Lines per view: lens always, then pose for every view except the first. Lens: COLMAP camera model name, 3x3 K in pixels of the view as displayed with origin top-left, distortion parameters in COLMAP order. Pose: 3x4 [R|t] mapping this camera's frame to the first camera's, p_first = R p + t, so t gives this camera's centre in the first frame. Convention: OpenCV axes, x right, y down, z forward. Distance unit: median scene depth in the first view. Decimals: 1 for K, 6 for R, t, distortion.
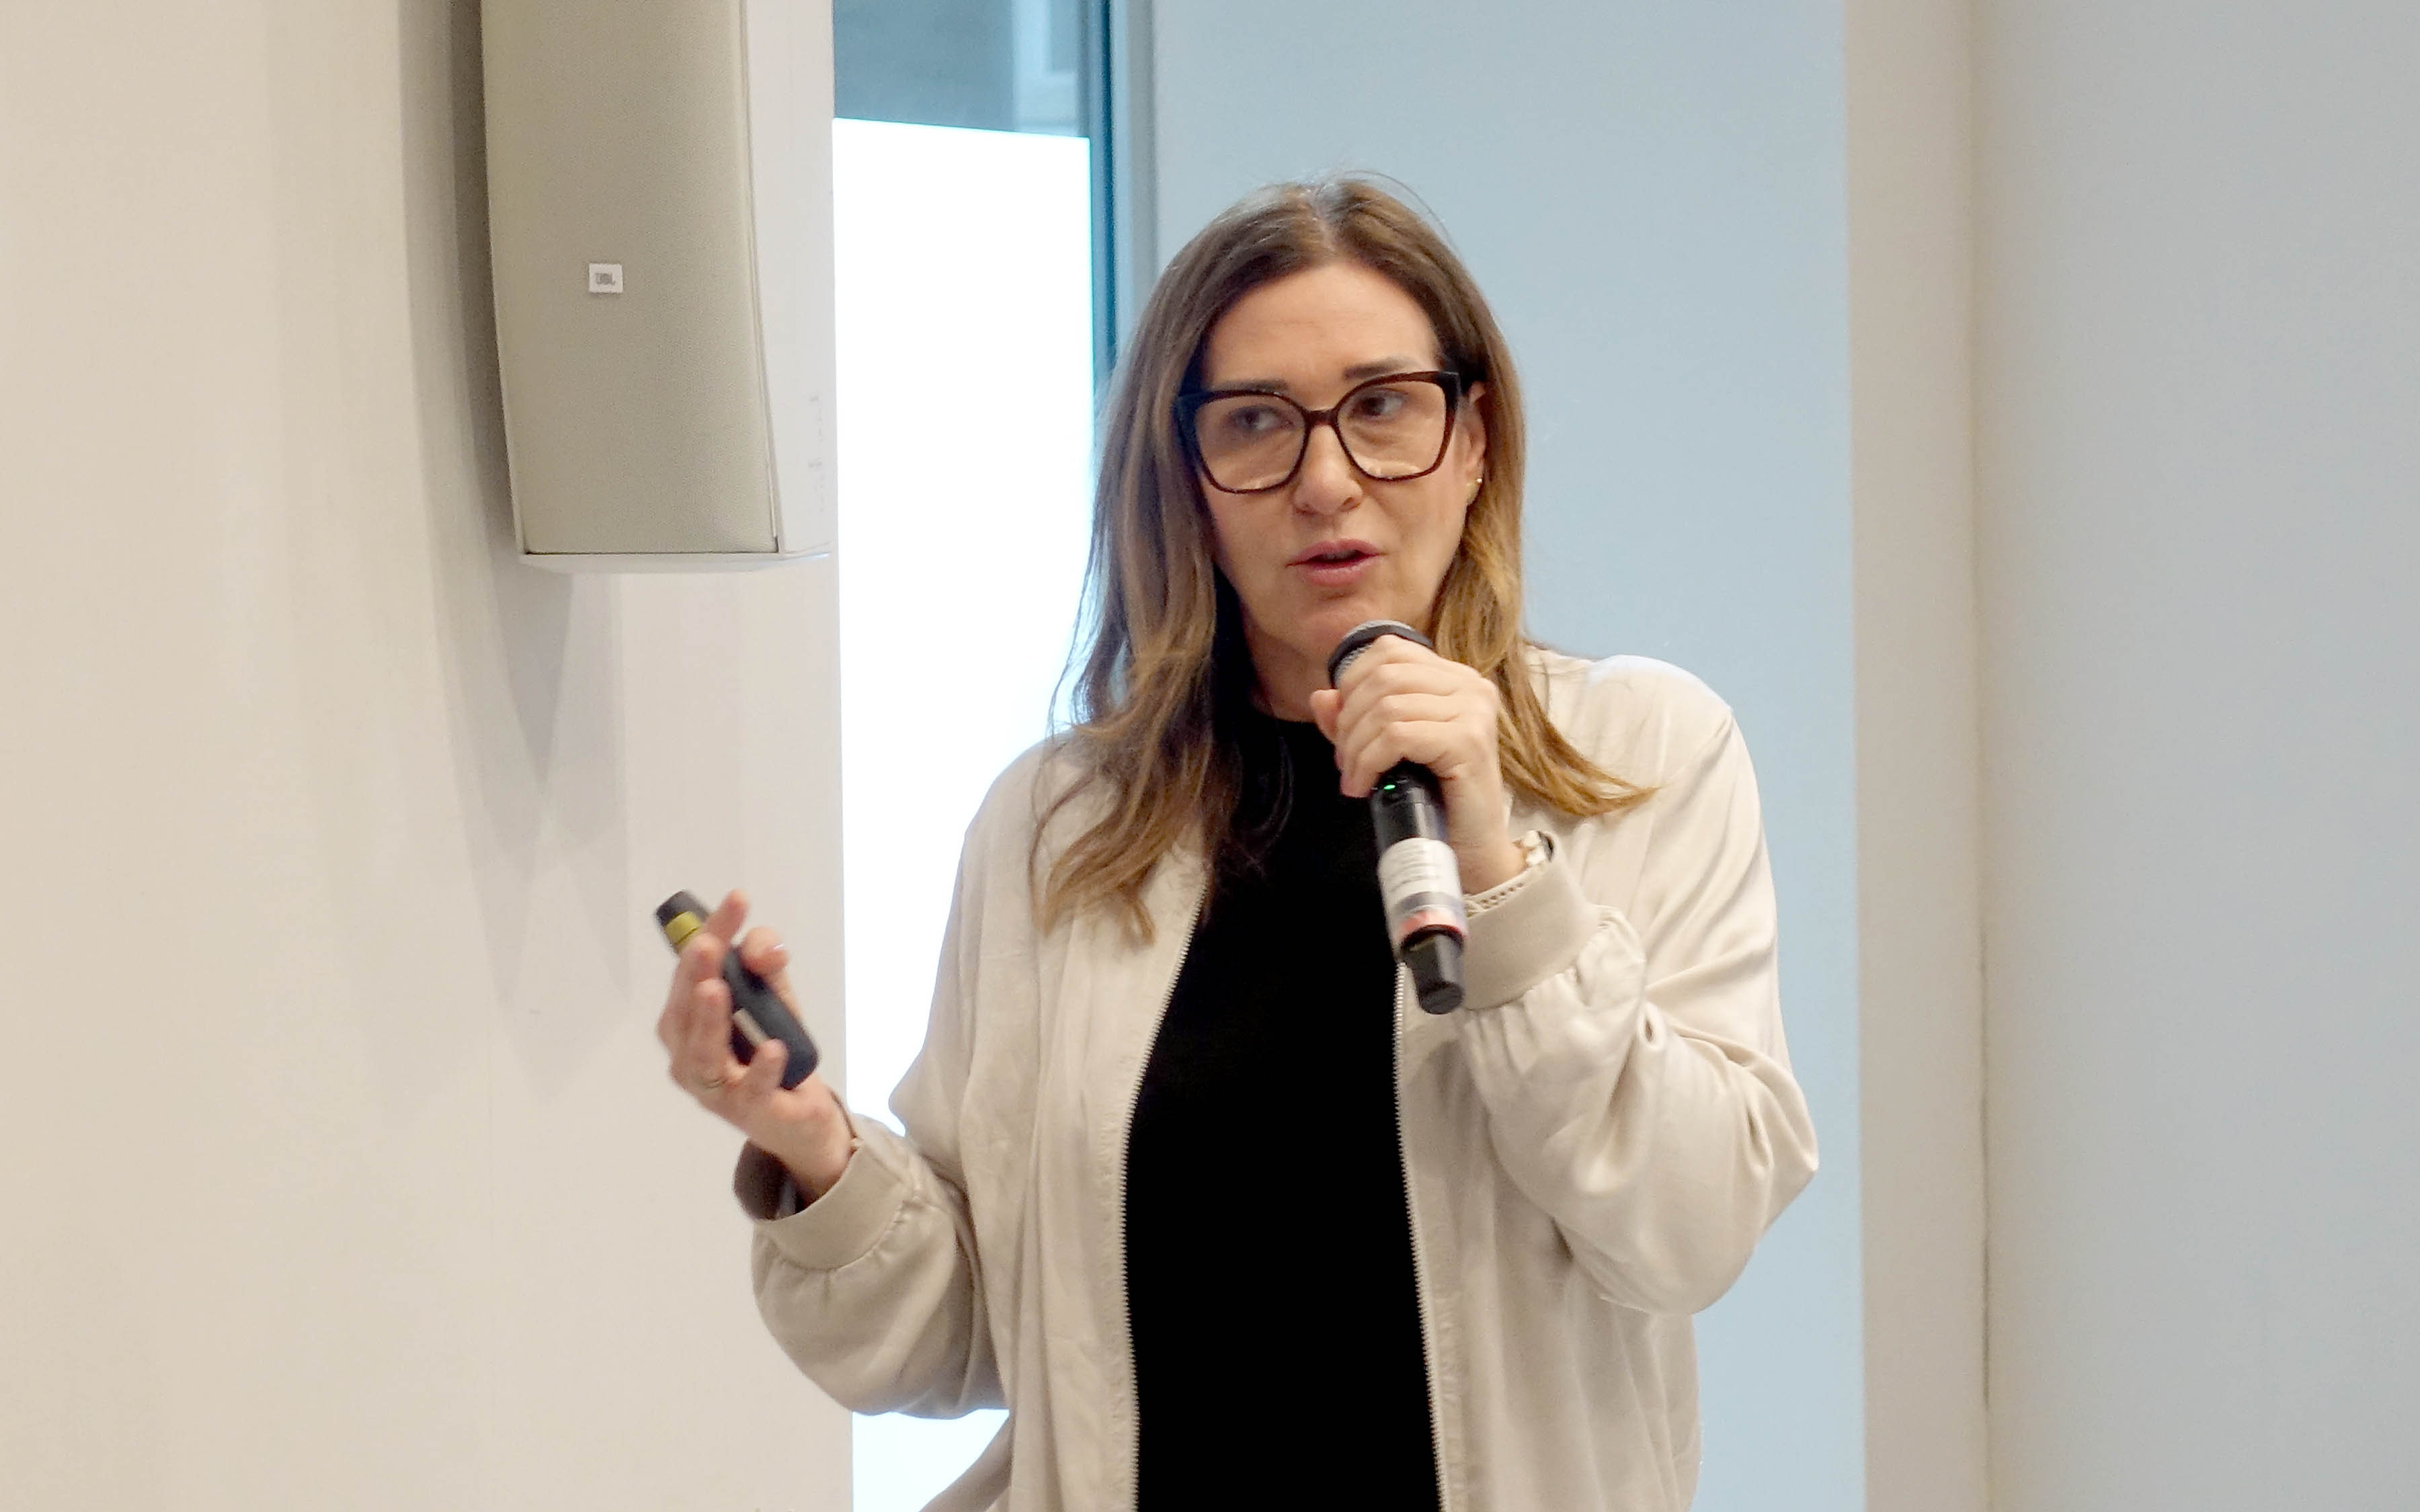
lens RADIAL K [[5494.6, 0, 1210.0], [0, 5494.6, 756.0], [0, 0, 1]] dist [0.038521, -0.126281]
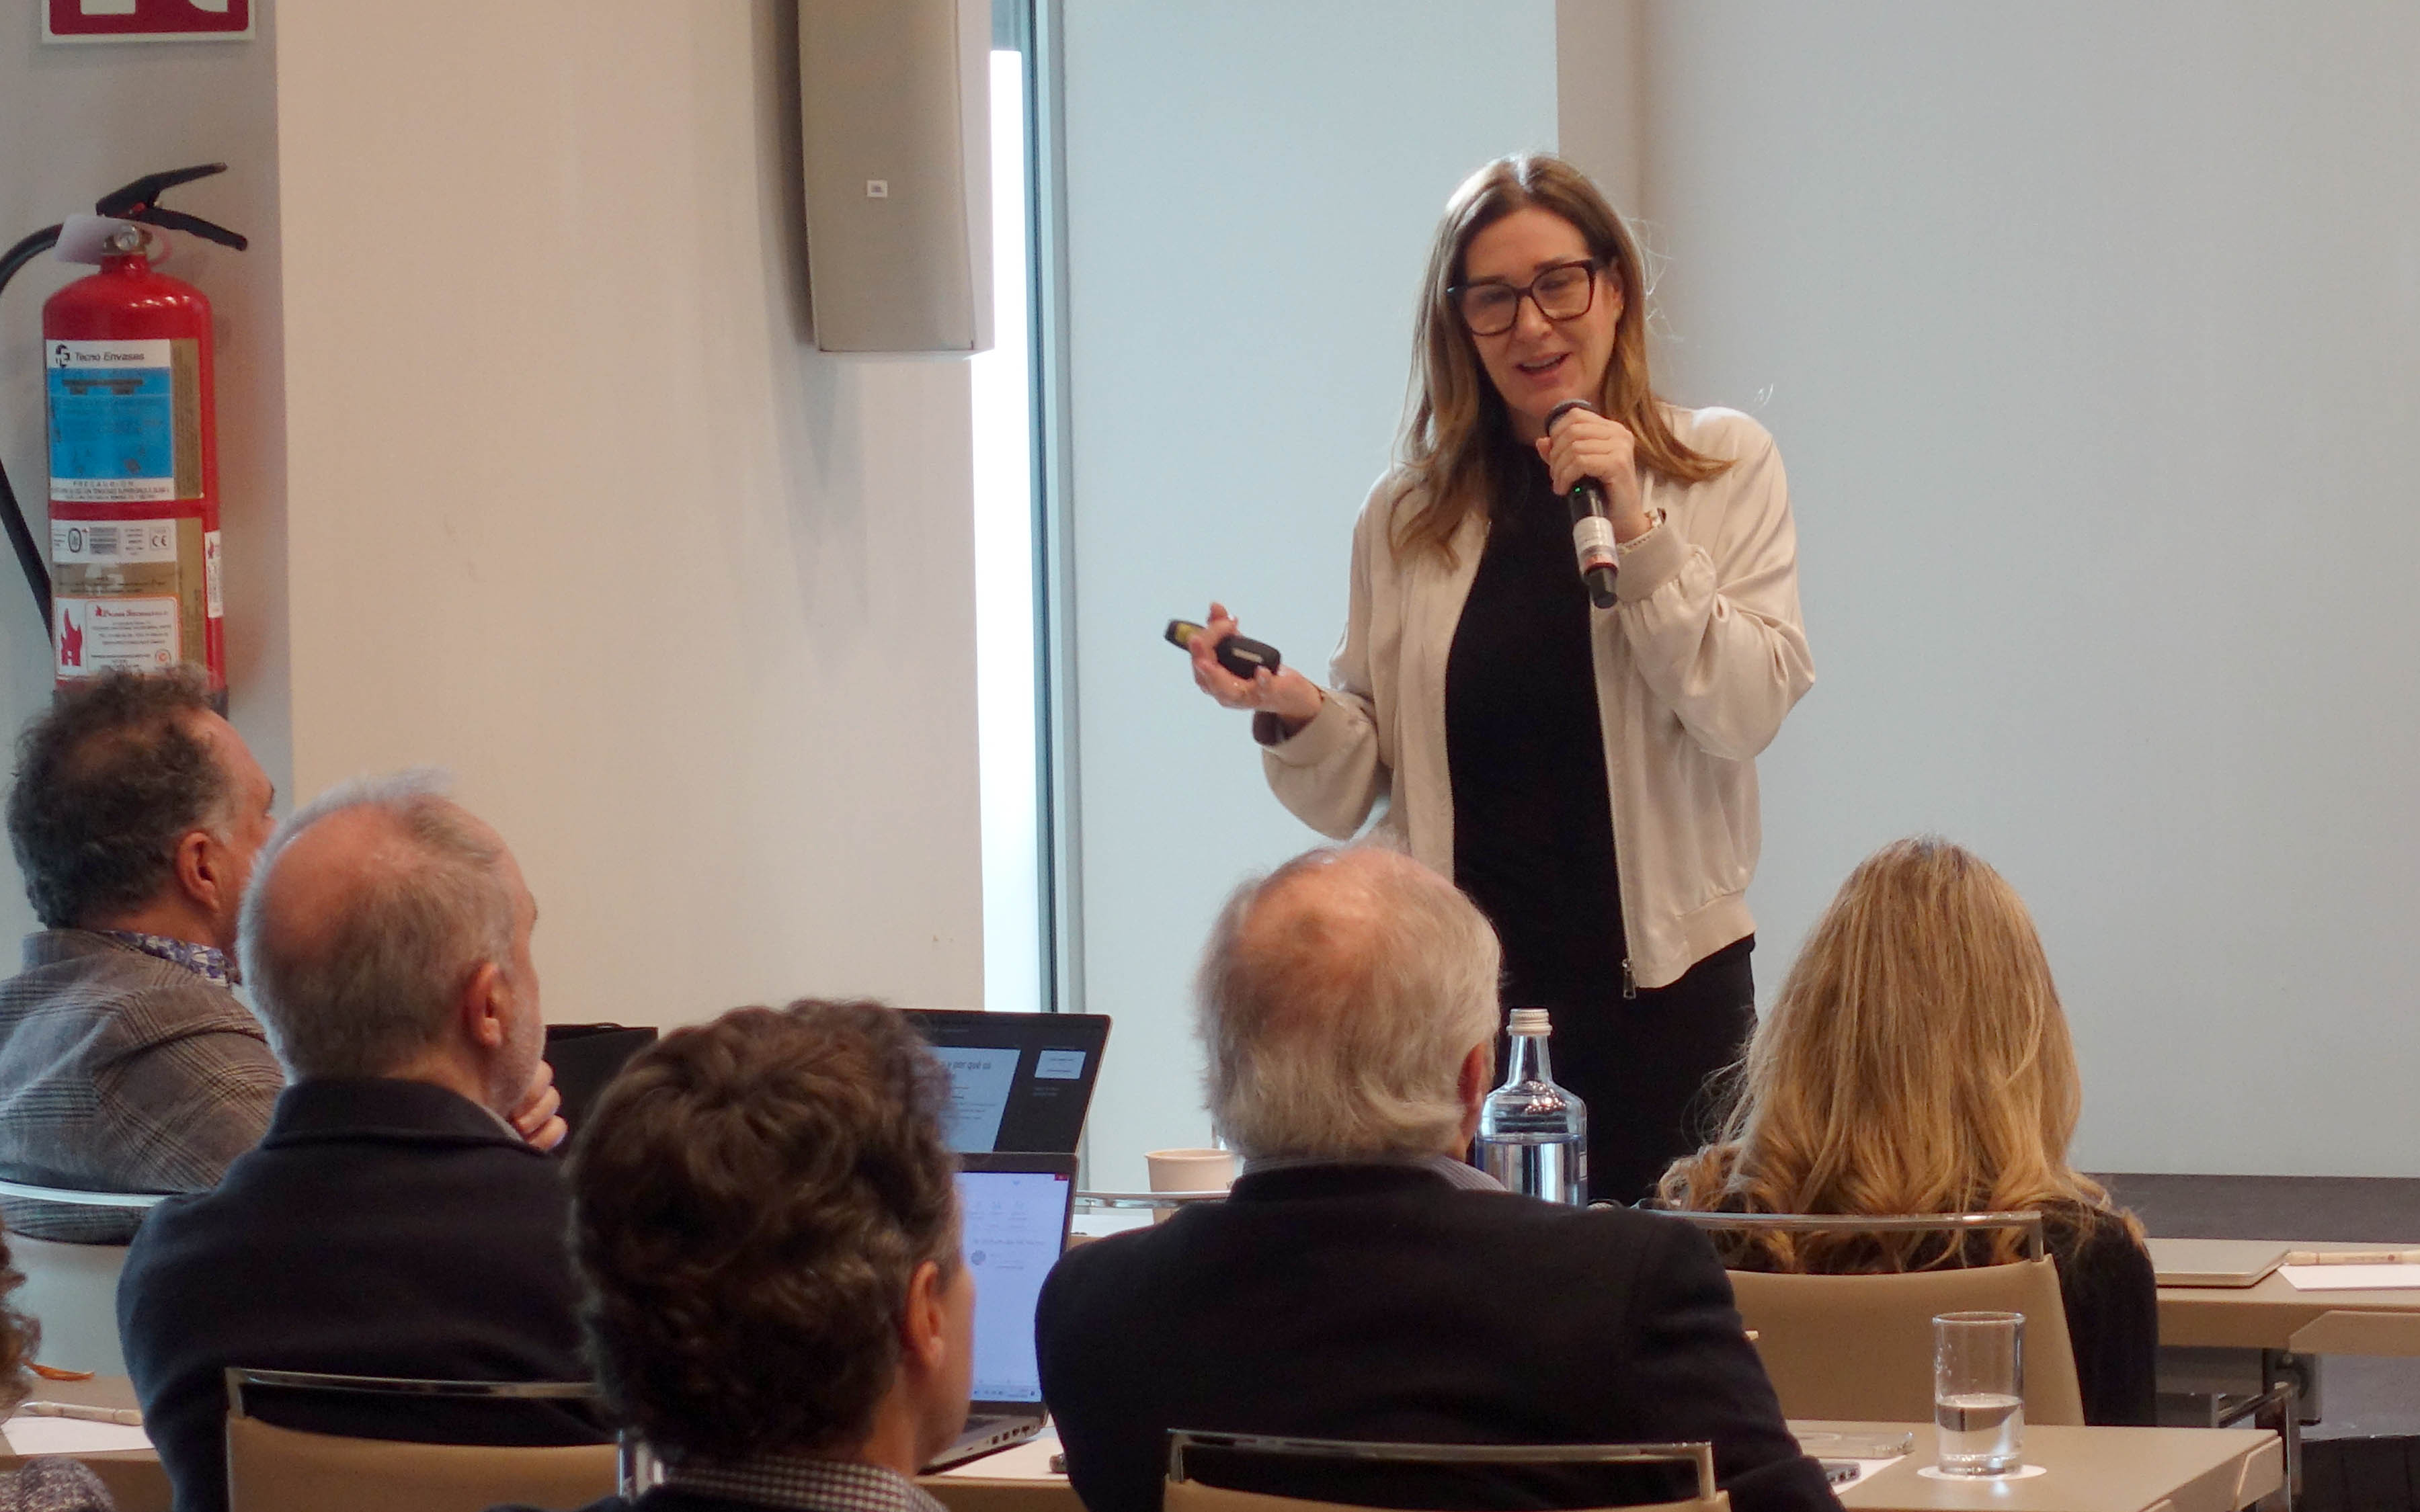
lens RADIAL K [[5494.6, 0, 1210.0], [0, 5494.6, 756.0], [0, 0, 1]] dist [0.038521, -0.126281]
pose [[0.998758, -0.030065, -0.039740, -0.021700], [0.033064, 0.996476, 0.077084, -0.052331], [0.037283, -0.078302, 0.996232, -0.904002]]
